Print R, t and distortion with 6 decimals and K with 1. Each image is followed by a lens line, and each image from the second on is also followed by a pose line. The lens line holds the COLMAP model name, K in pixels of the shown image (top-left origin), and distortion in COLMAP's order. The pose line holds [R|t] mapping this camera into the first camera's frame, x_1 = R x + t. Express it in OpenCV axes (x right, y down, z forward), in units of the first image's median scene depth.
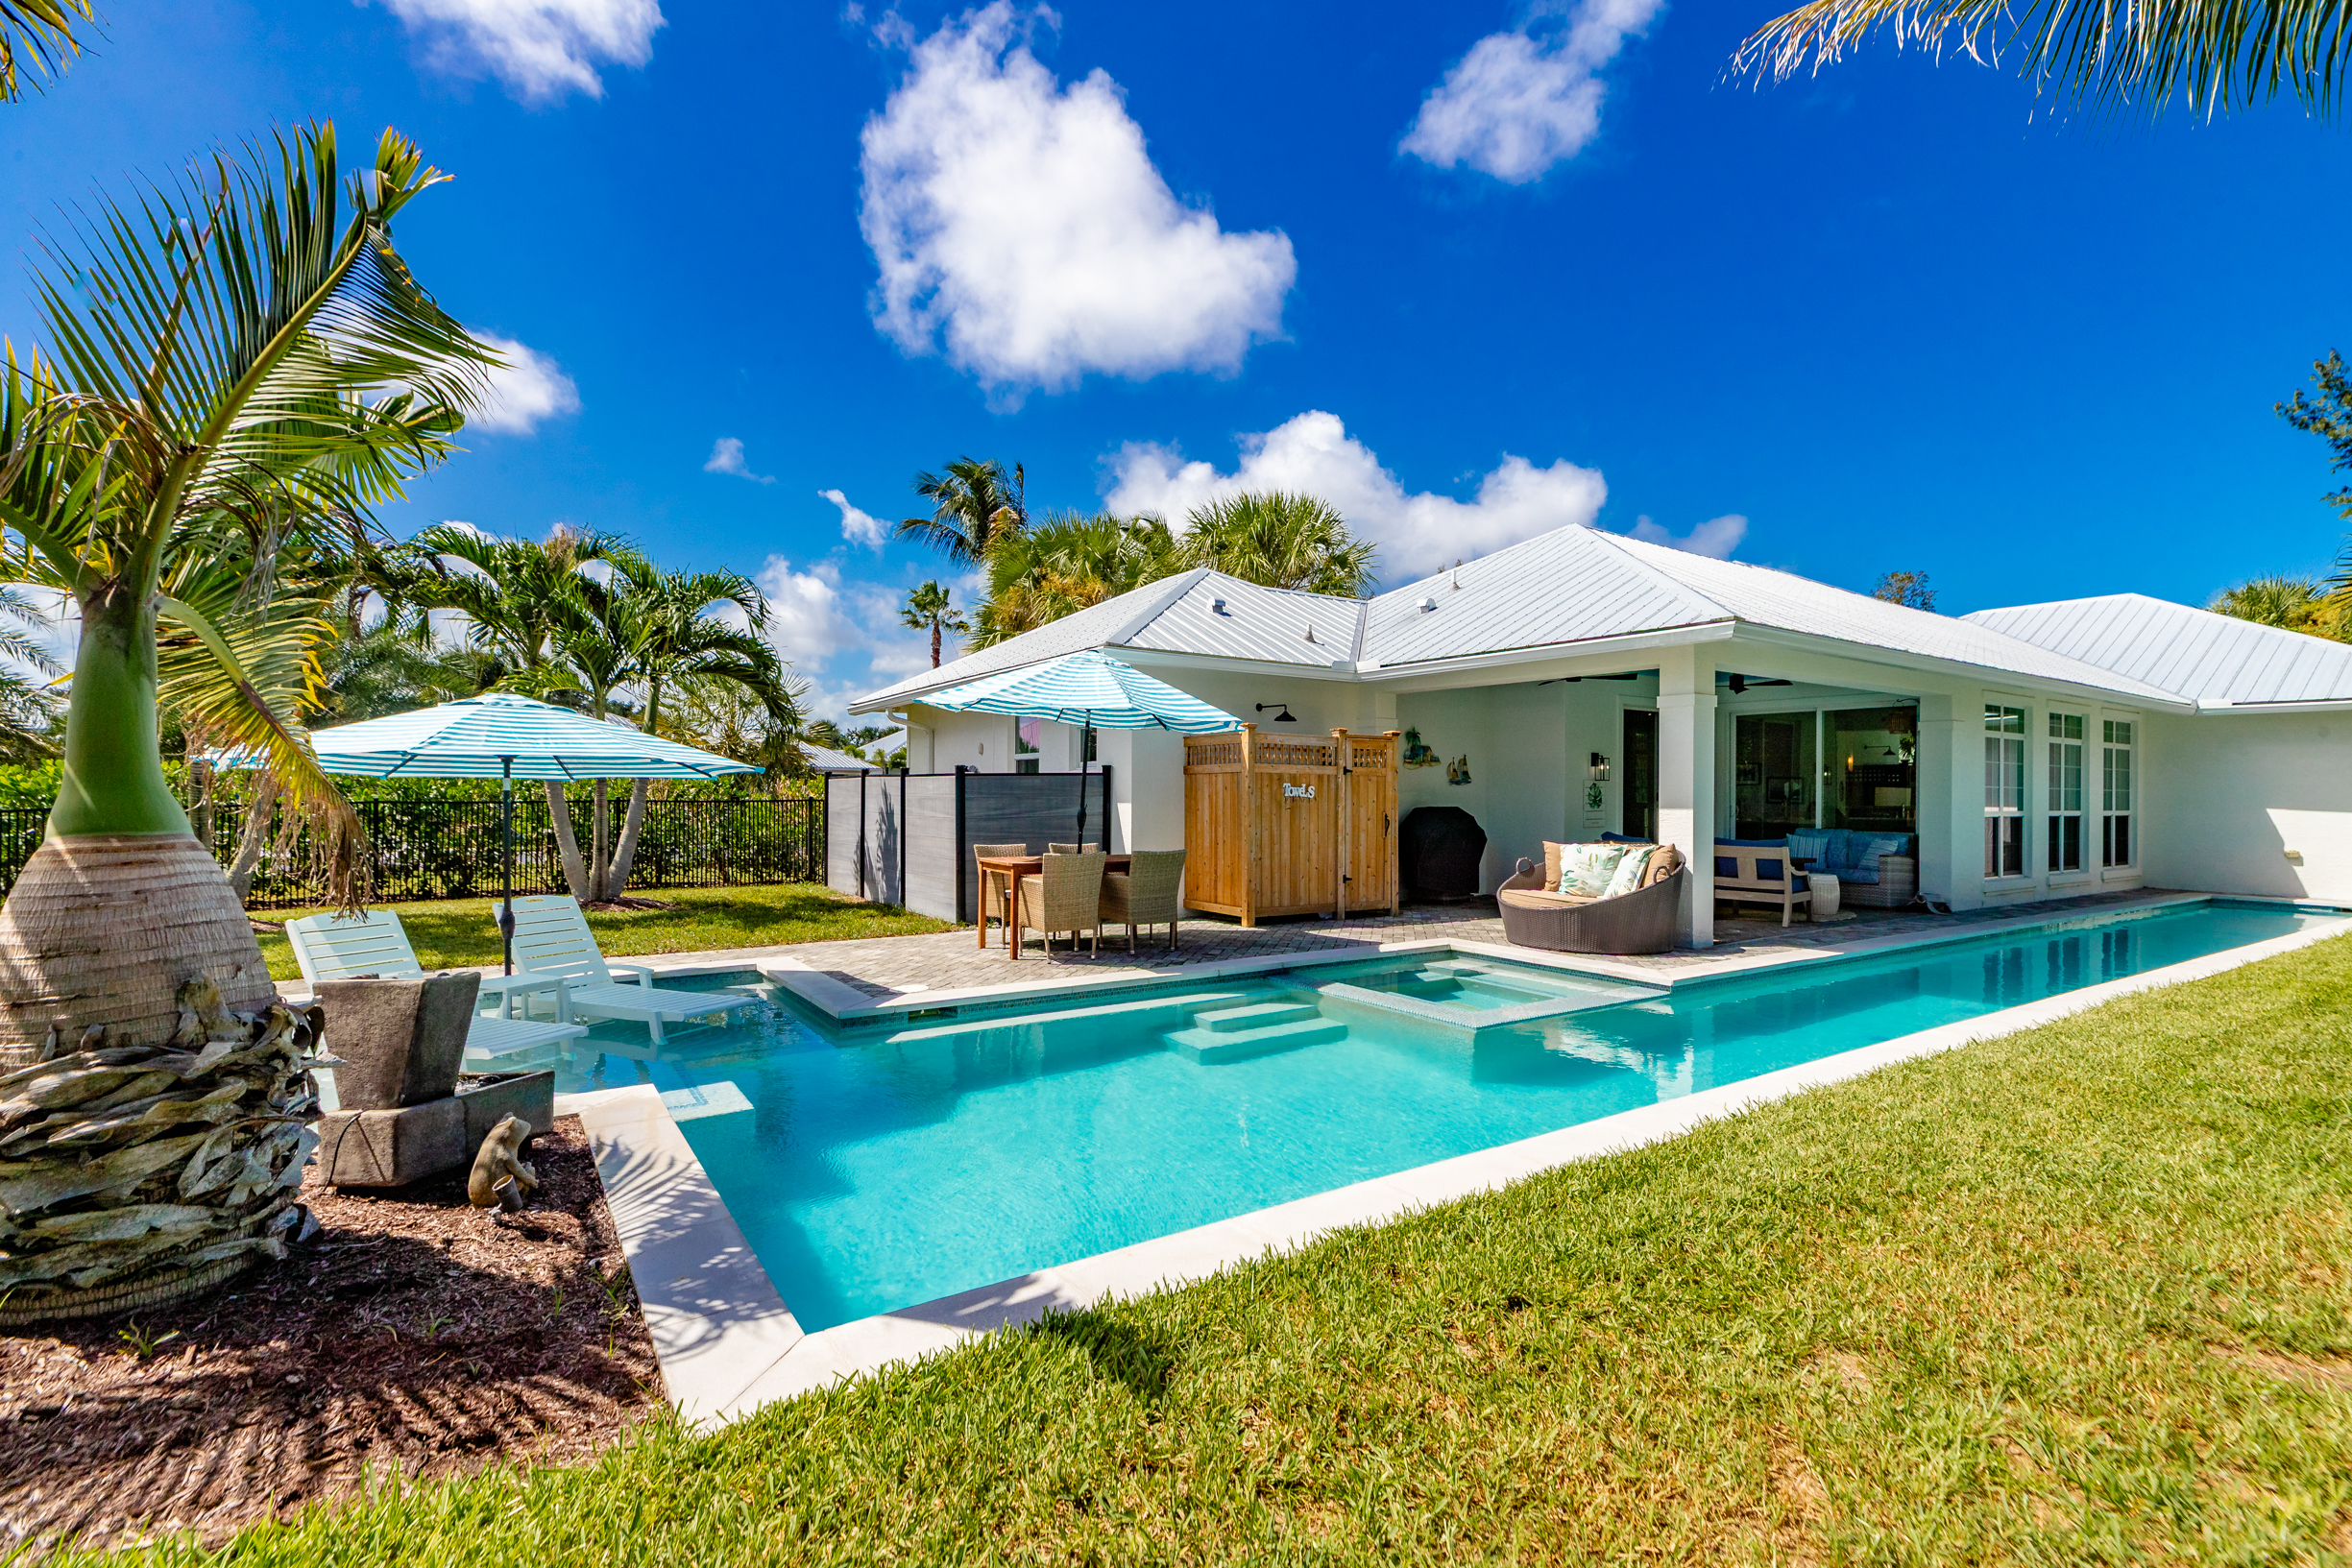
lens RADIAL K [[1057.1, 0, 1173.7], [0, 1057.1, 795.5], [0, 0, 1]] dist [0.012482, -0.000181]
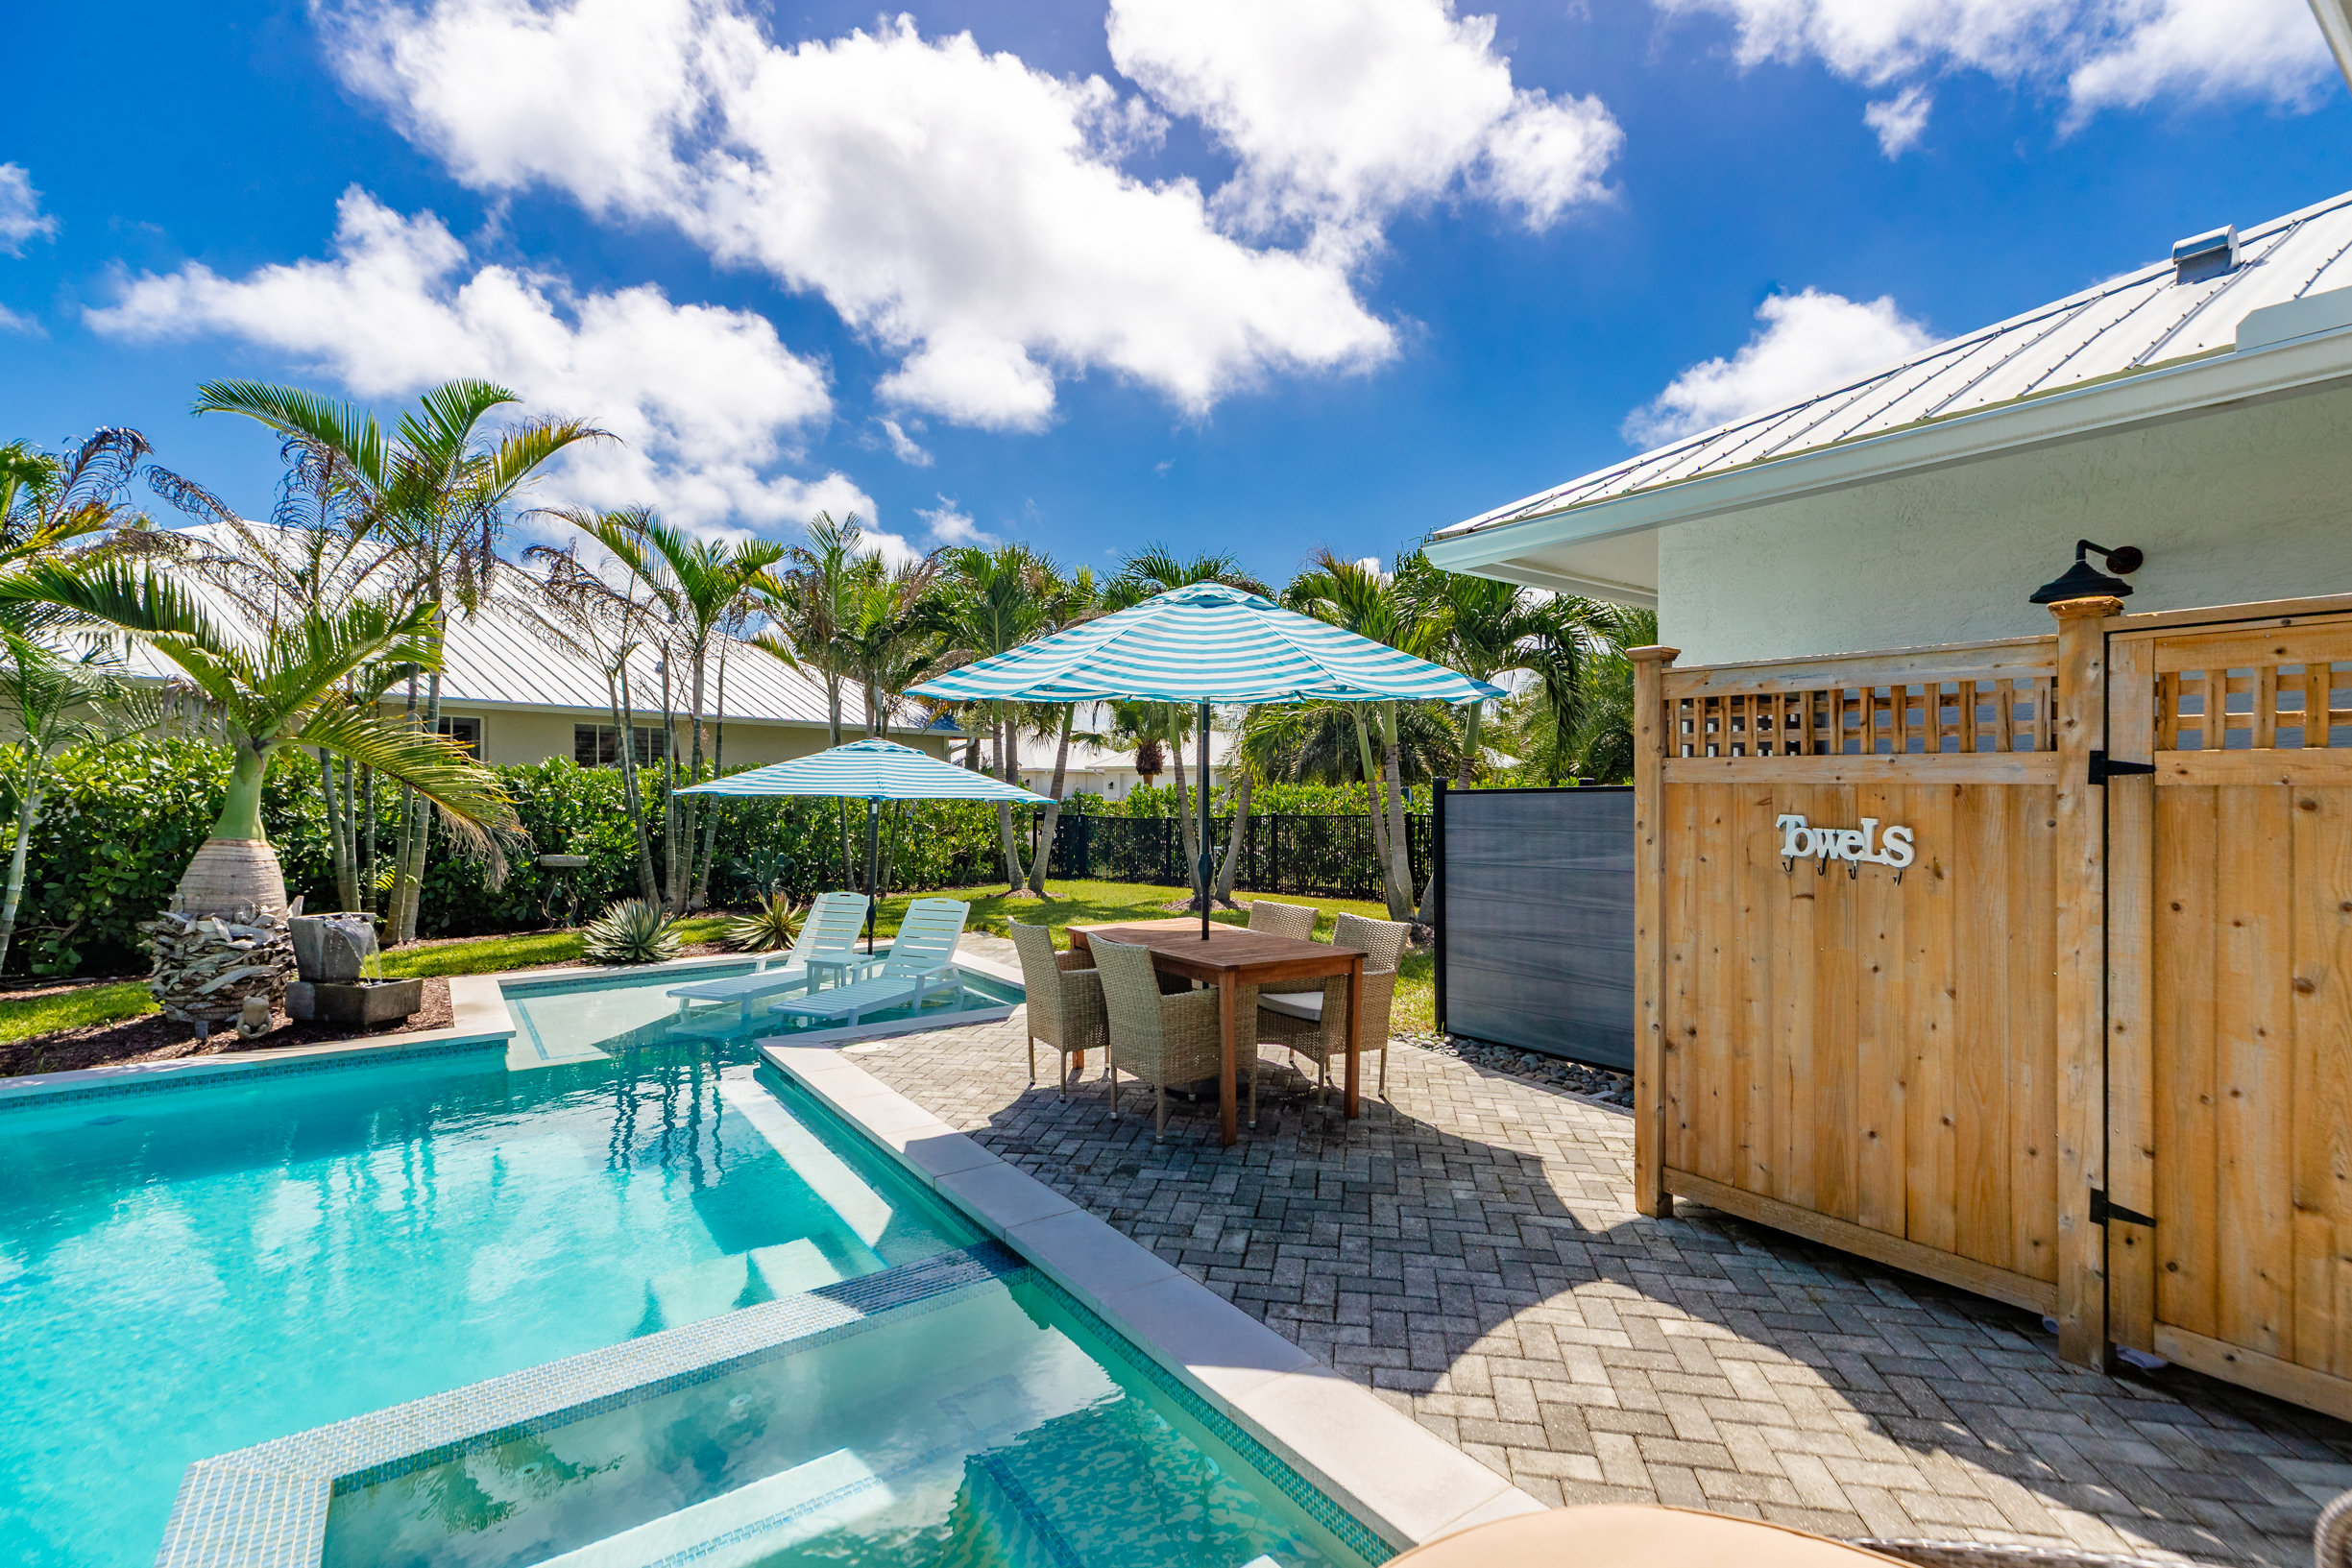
lens RADIAL K [[1057.1, 0, 1182.6], [0, 1057.1, 787.2], [0, 0, 1]] dist [0.012482, -0.000181]
pose [[0.003068, -0.005003, -0.999983, 0.422631], [0.005978, 0.999970, -0.004985, -0.019166], [0.999977, -0.005963, 0.003098, 0.810903]]
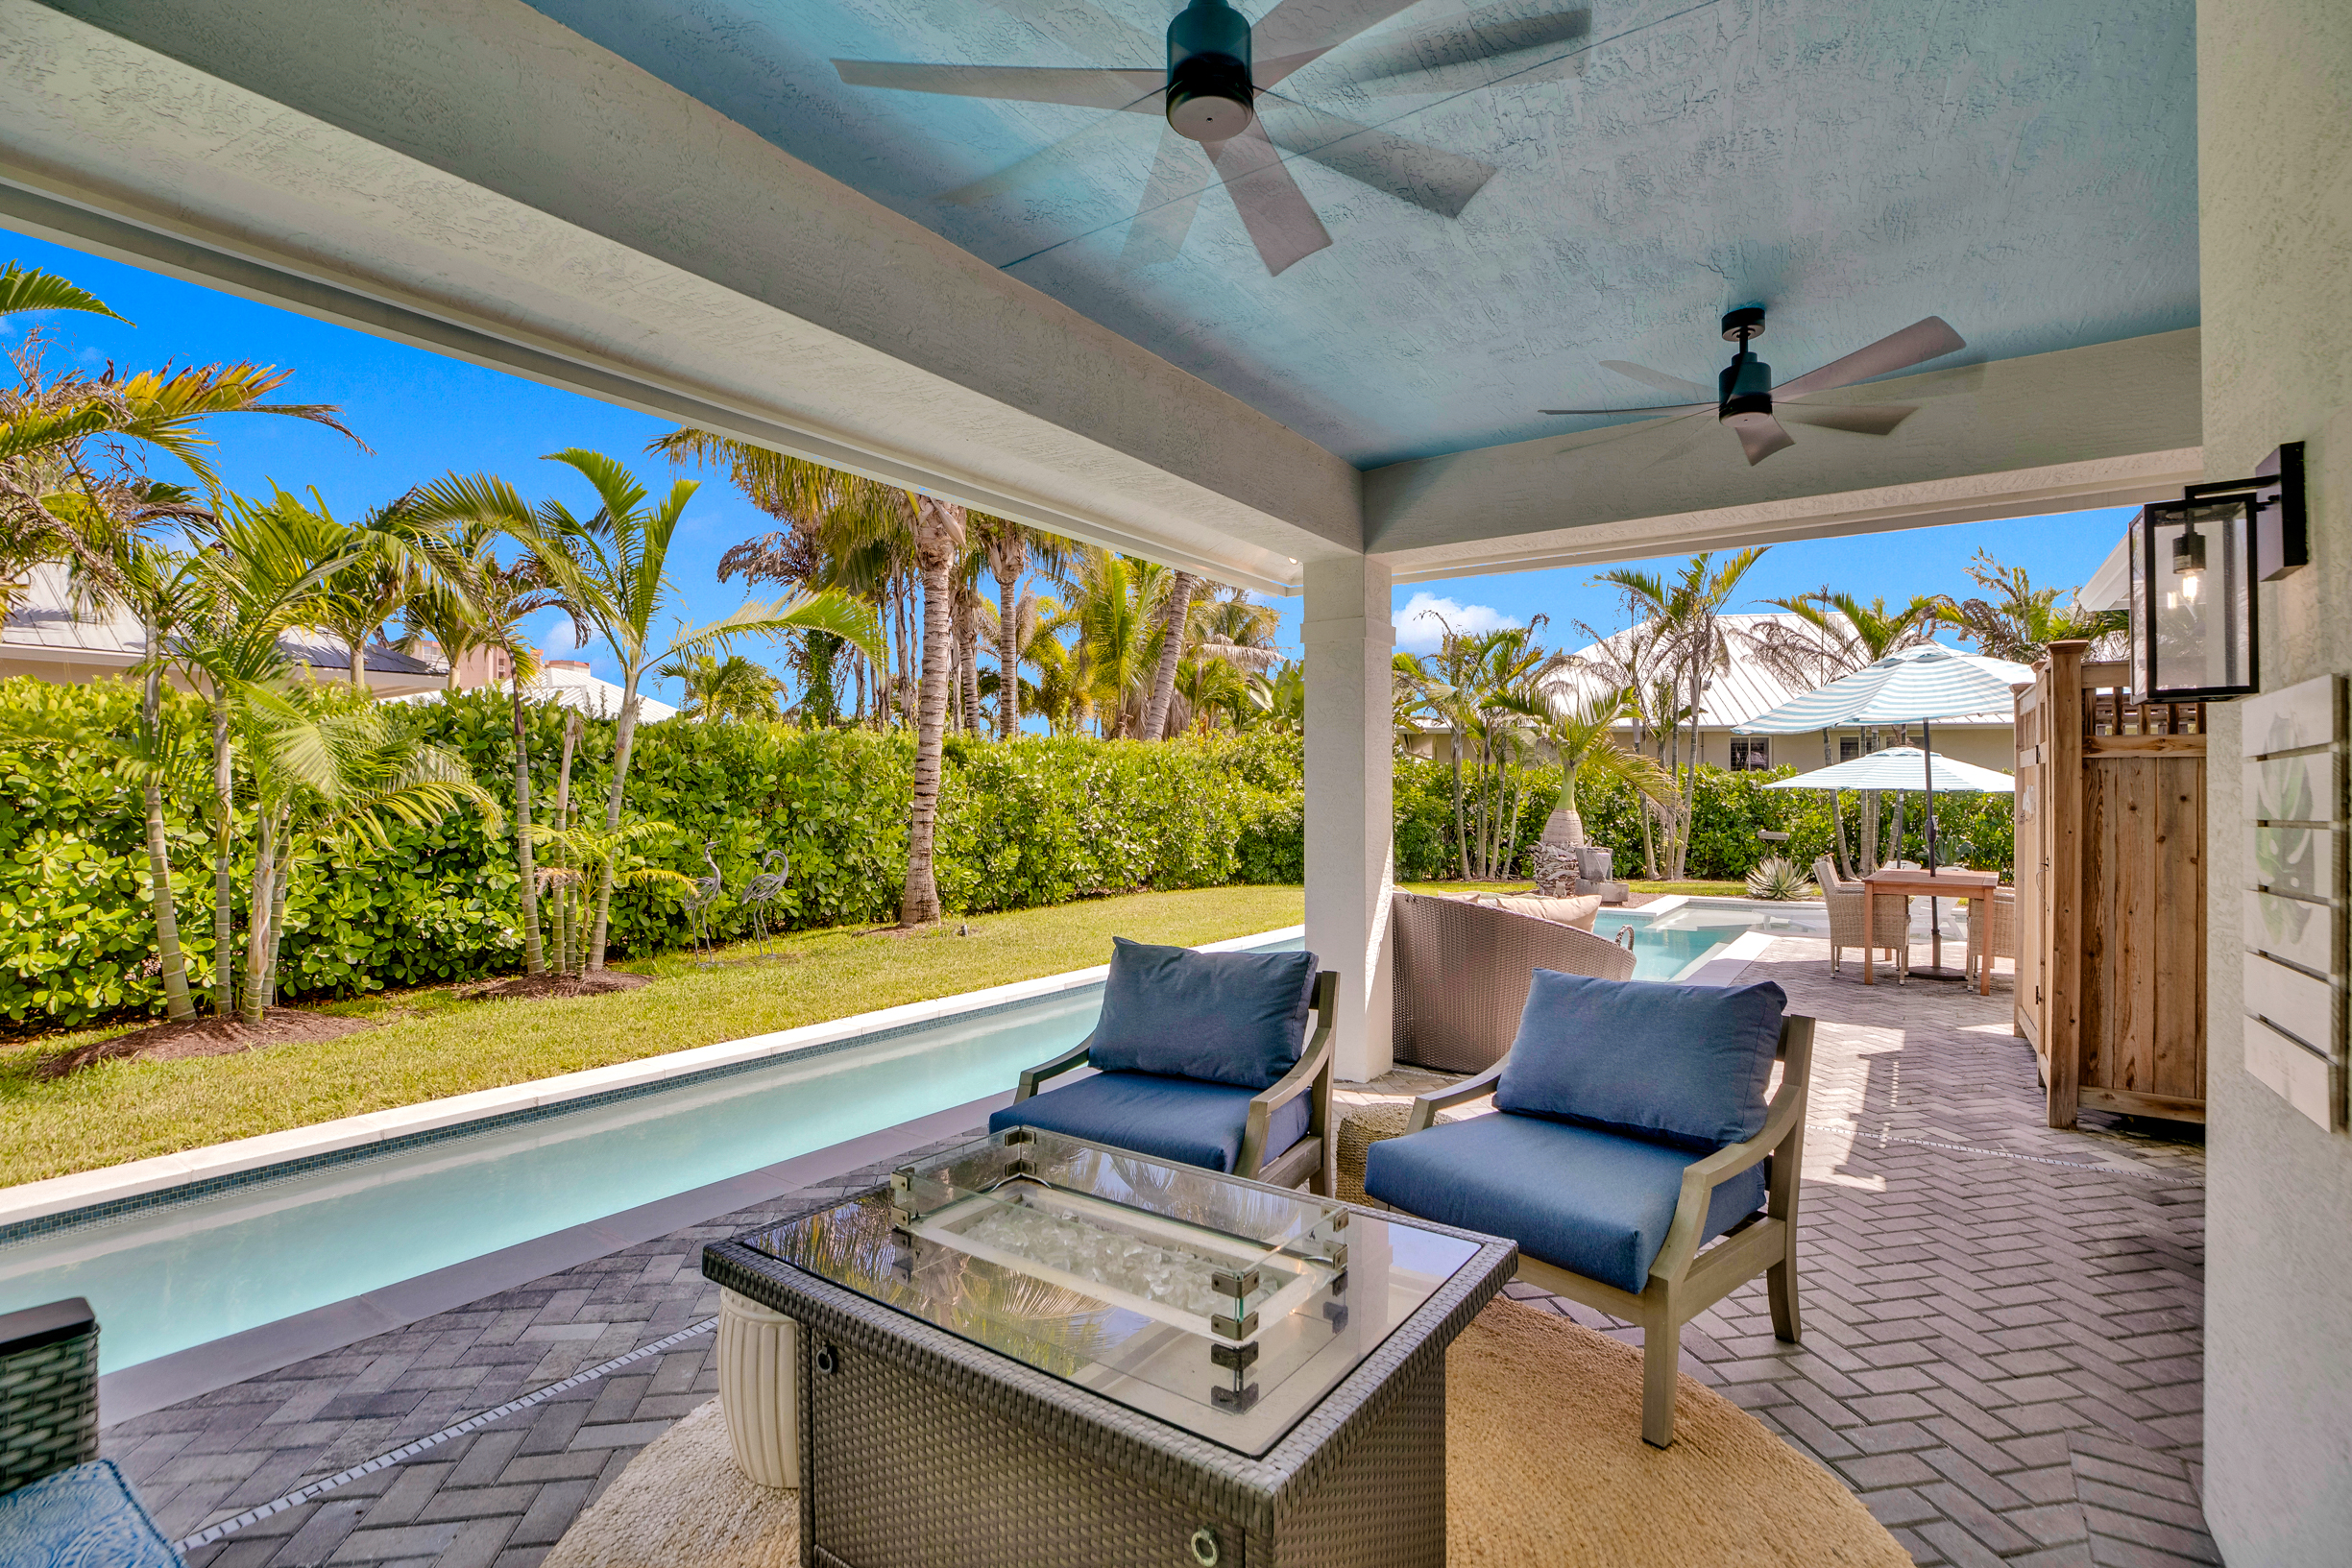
lens RADIAL K [[1080.3, 0, 1192.9], [0, 1080.3, 798.3], [0, 0, 1]] dist [-0.042836, 0.011738]
pose [[-0.938972, -0.001709, -0.343990, 0.691397], [0.000261, 0.999984, -0.005683, 0.000565], [0.343995, -0.005426, -0.938956, 1.380463]]
